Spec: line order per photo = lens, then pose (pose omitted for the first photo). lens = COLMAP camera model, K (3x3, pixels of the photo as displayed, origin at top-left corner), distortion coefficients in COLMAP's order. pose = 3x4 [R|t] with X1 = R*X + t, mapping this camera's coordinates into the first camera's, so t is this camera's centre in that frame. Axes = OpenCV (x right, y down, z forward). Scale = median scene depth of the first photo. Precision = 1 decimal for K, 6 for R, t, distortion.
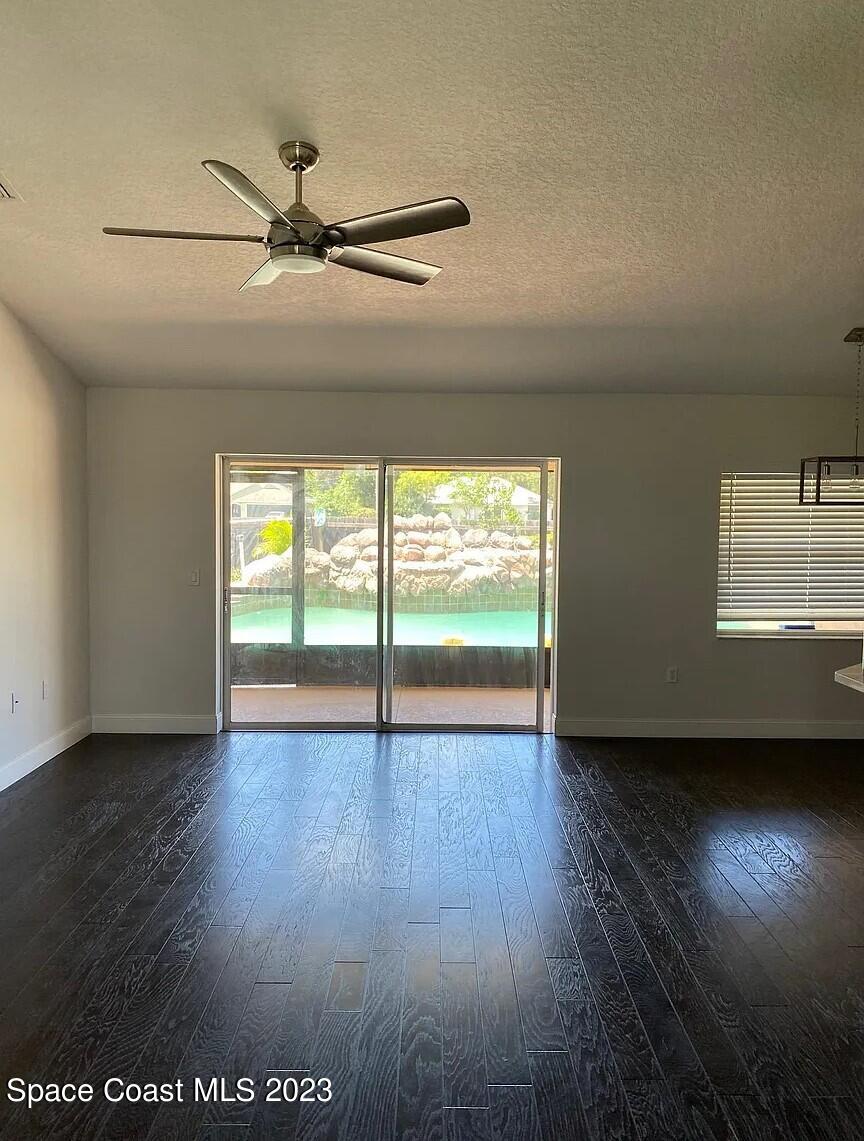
lens RADIAL K [[850.0, 0, 432.0], [0, 850.0, 570.5], [0, 0, 1]] dist [-0.001048, -0.004207]
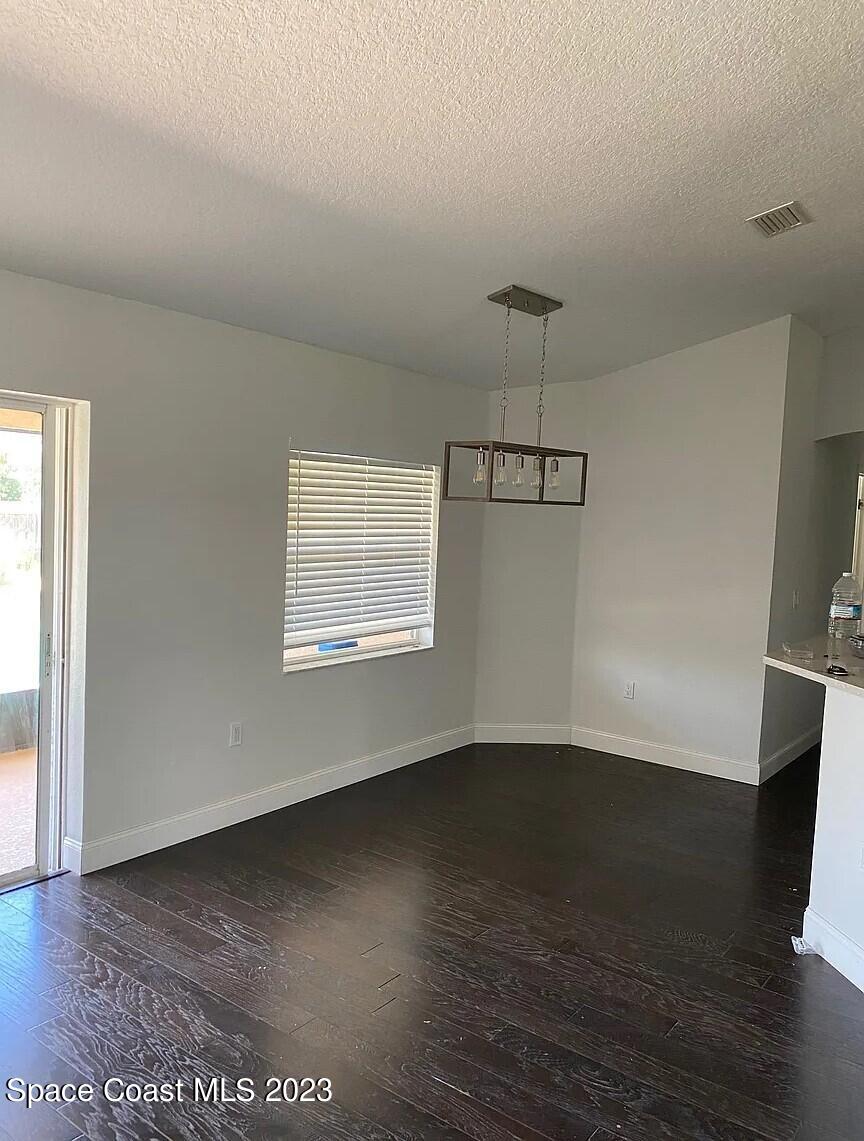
lens RADIAL K [[850.0, 0, 432.0], [0, 850.0, 570.5], [0, 0, 1]] dist [-0.001048, -0.004207]
pose [[0.599009, -0.032382, 0.800087, -0.174407], [0.012750, 0.999441, 0.030904, -0.030866], [-0.800640, -0.008311, 0.599087, 0.451792]]
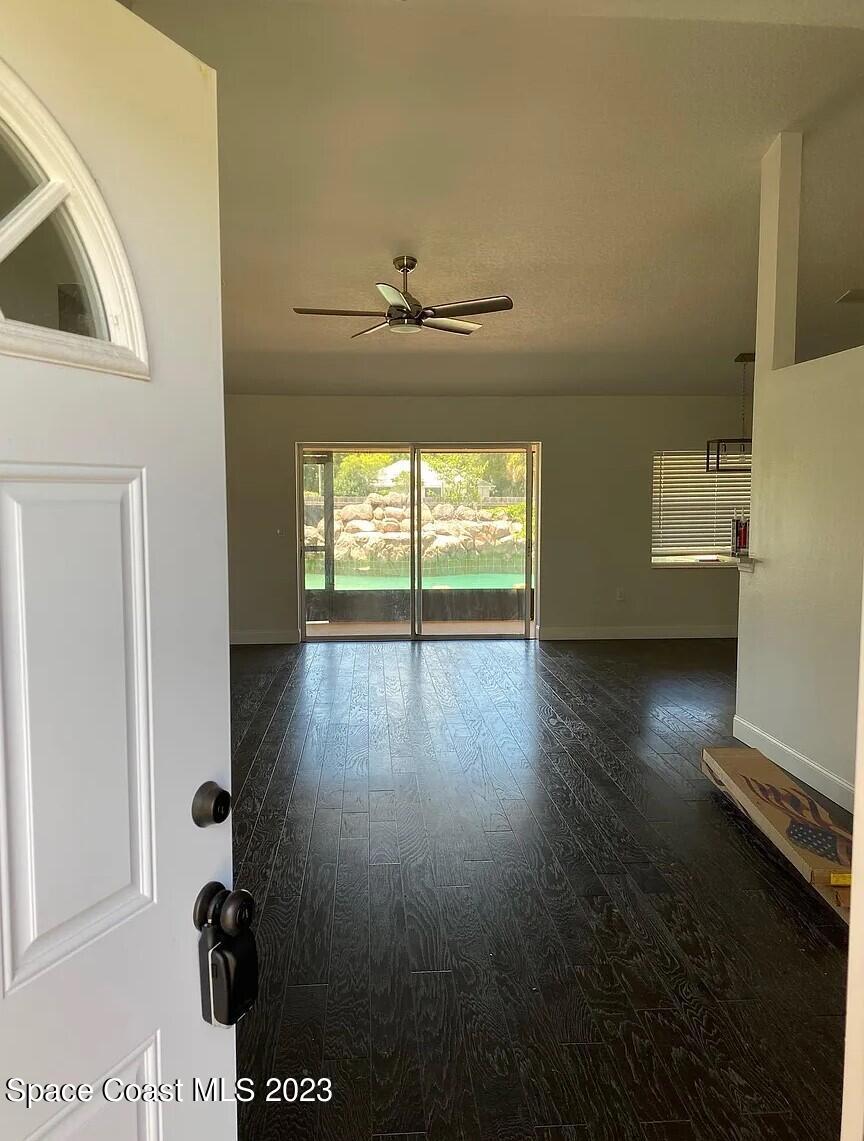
lens RADIAL K [[847.6, 0, 407.5], [0, 847.6, 574.5], [0, 0, 1]] dist [0.004600, -0.000702]
pose [[0.998731, -0.017841, 0.047107, -0.138640], [0.016741, 0.999580, 0.023643, 0.049433], [-0.047509, -0.022825, 0.998610, -0.394350]]
